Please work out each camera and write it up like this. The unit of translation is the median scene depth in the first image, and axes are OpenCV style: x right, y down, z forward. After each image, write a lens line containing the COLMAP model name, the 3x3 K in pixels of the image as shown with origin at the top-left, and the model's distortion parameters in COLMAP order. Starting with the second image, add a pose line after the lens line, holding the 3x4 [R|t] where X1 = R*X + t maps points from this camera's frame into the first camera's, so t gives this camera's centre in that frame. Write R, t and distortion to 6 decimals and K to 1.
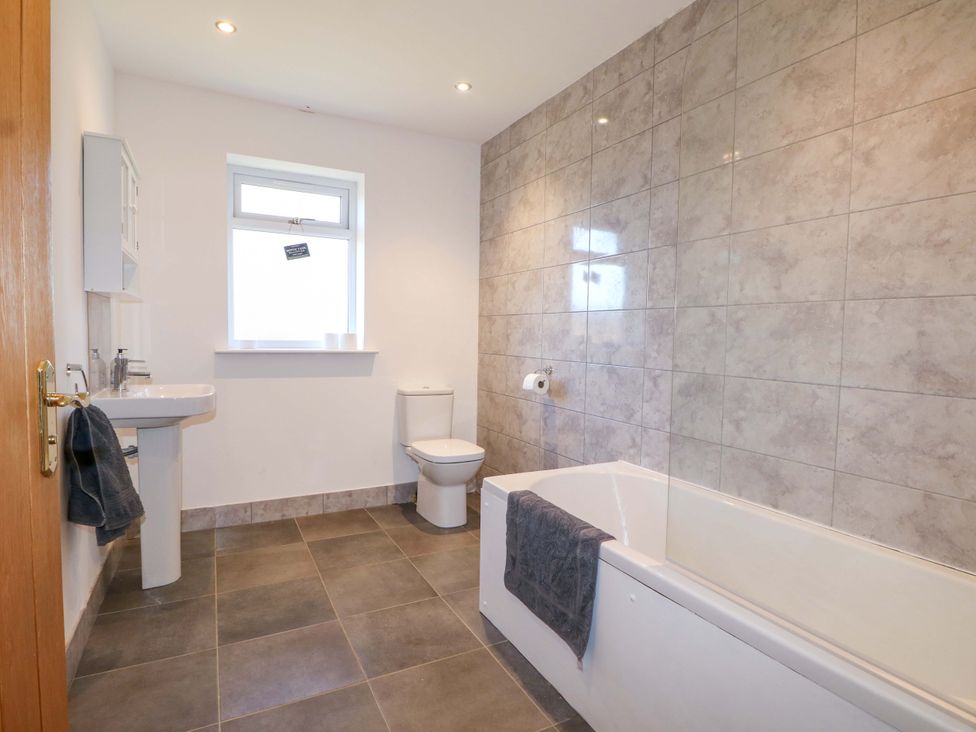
lens RADIAL K [[515.0, 0, 488.0], [0, 515.0, 366.0], [0, 0, 1]] dist [-0.001806, 0.000040]
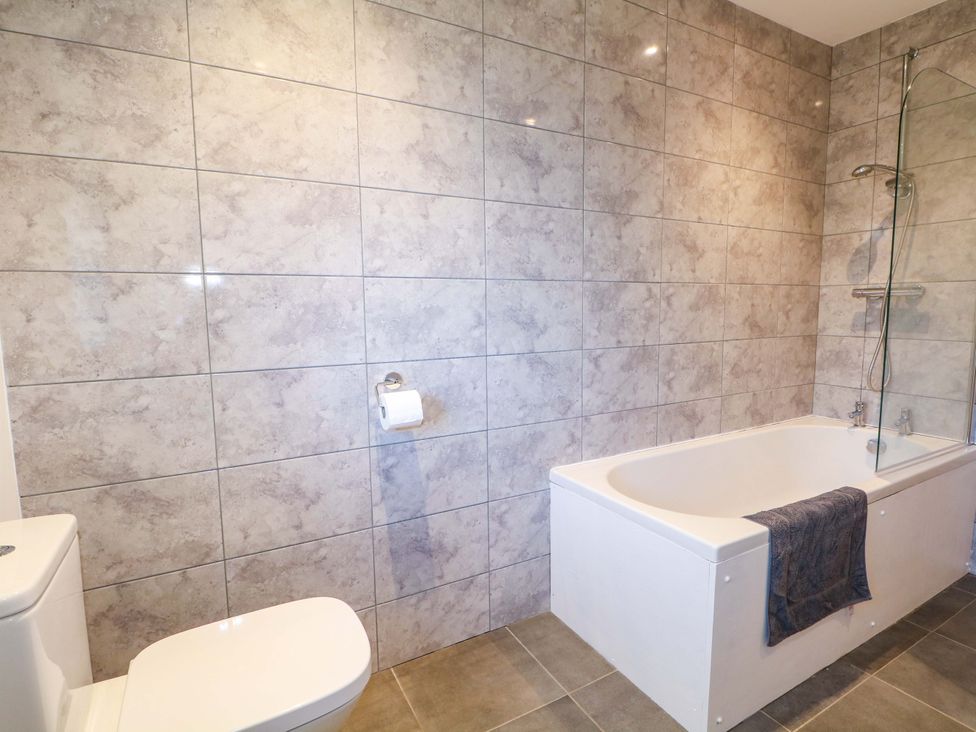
lens RADIAL K [[515.0, 0, 488.0], [0, 515.0, 366.0], [0, 0, 1]] dist [-0.001806, 0.000040]
pose [[-0.021662, -0.131806, 0.991039, -0.624583], [0.074131, 0.988331, 0.133066, -0.107872], [-0.997013, 0.076350, -0.011638, 1.317221]]
